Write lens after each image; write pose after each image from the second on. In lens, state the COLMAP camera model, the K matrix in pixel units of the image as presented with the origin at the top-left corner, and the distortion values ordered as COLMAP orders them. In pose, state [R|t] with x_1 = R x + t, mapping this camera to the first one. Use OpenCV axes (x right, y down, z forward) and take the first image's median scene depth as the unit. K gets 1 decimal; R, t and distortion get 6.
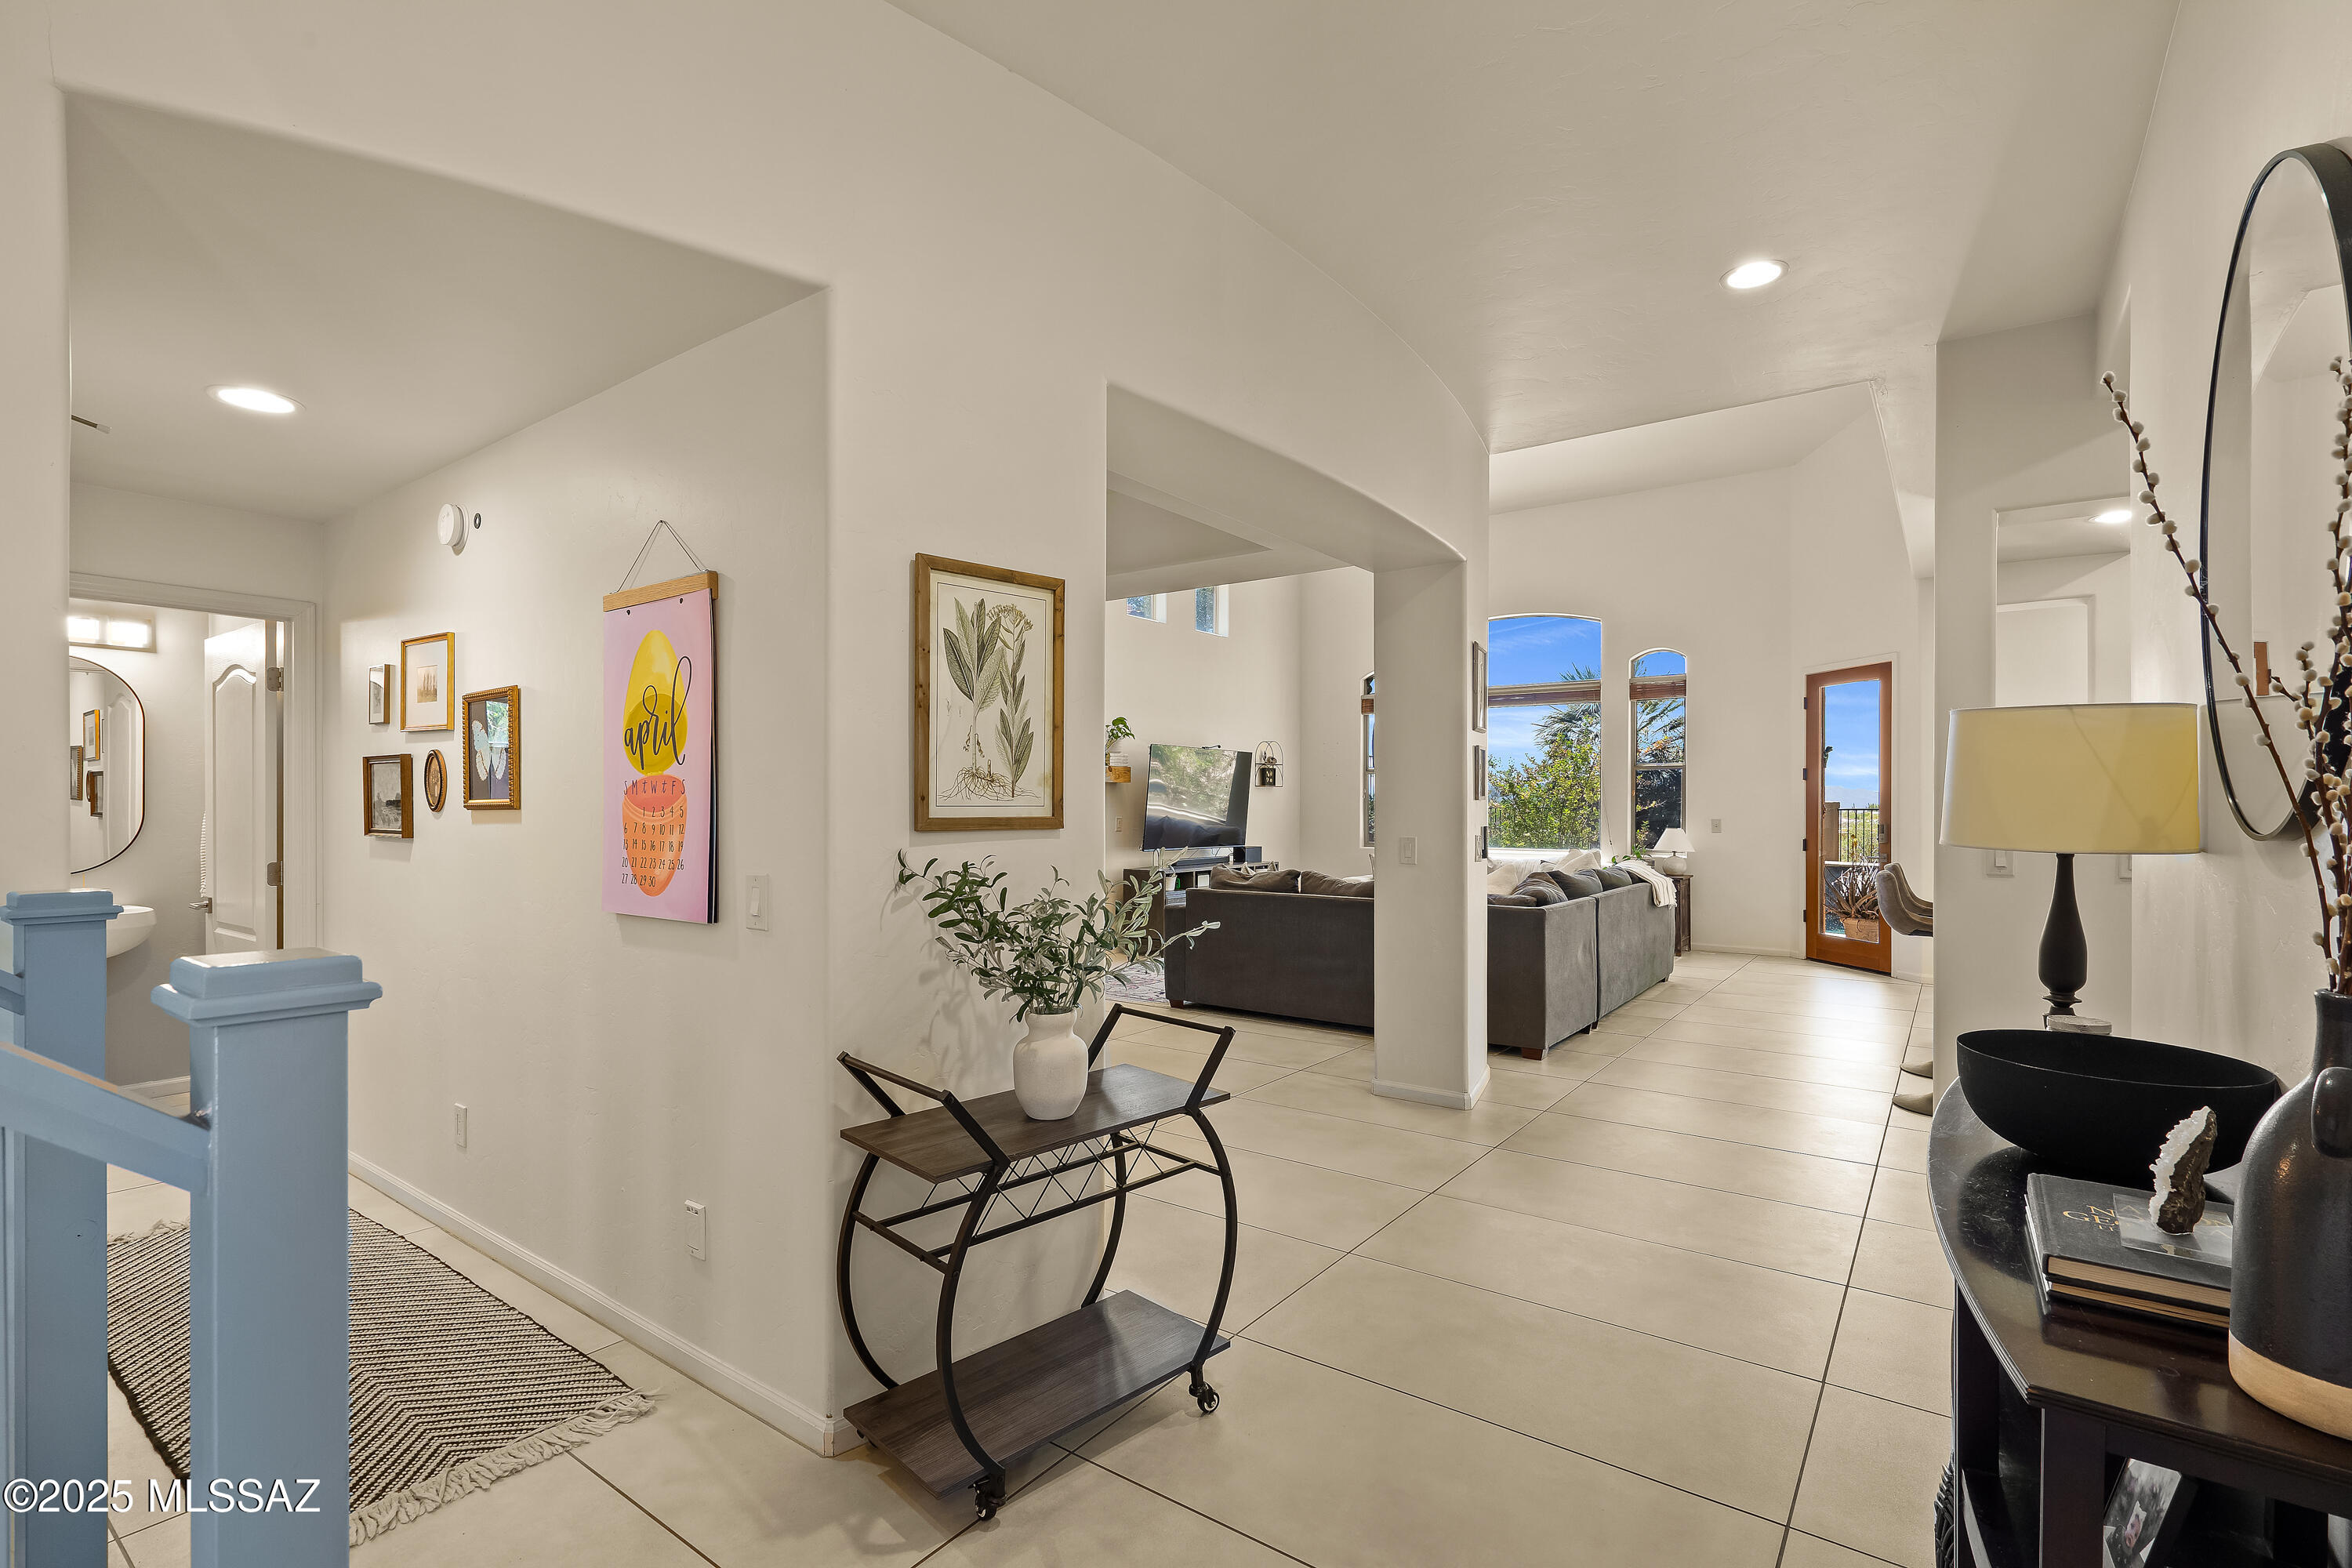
lens RADIAL K [[1095.1, 0, 1162.1], [0, 1095.1, 805.8], [0, 0, 1]] dist [-0.008488, 0.004165]
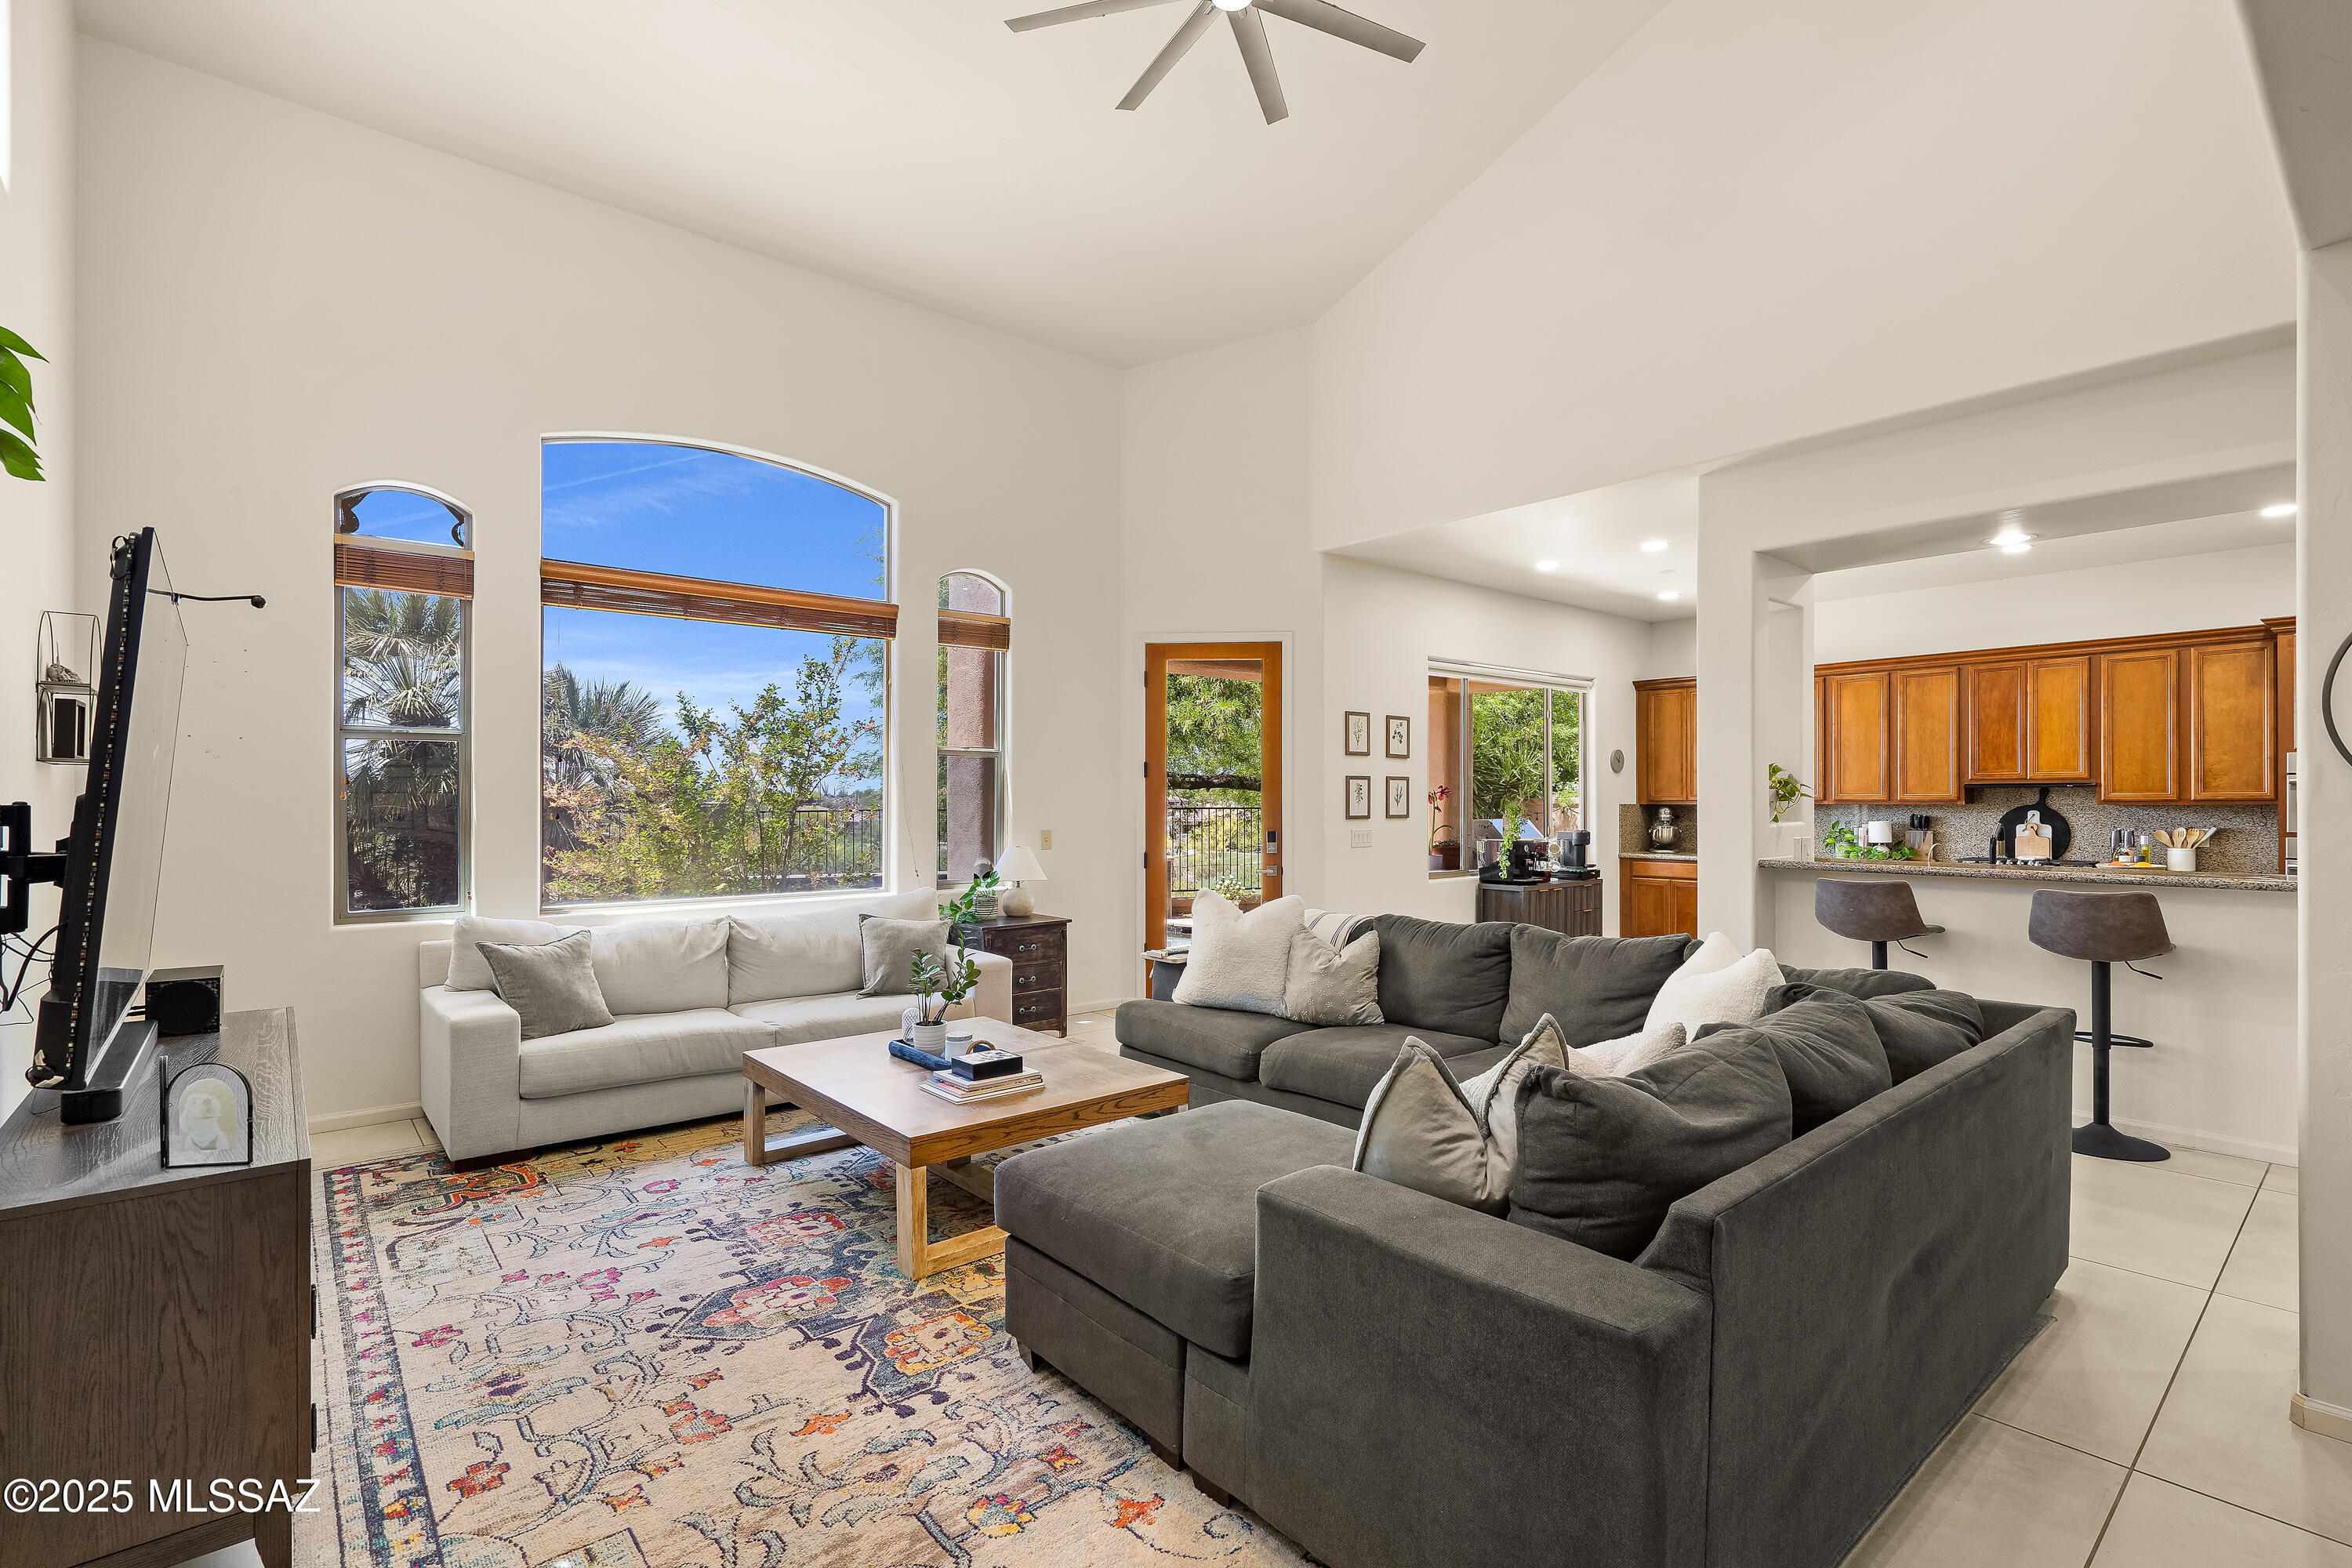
lens RADIAL K [[1095.1, 0, 1166.1], [0, 1095.1, 795.6], [0, 0, 1]] dist [-0.008488, 0.004165]
pose [[0.206587, 0.001189, 0.978427, -0.176220], [0.004351, 0.999988, -0.002133, -0.008172], [-0.978419, 0.004697, 0.206580, 0.822678]]
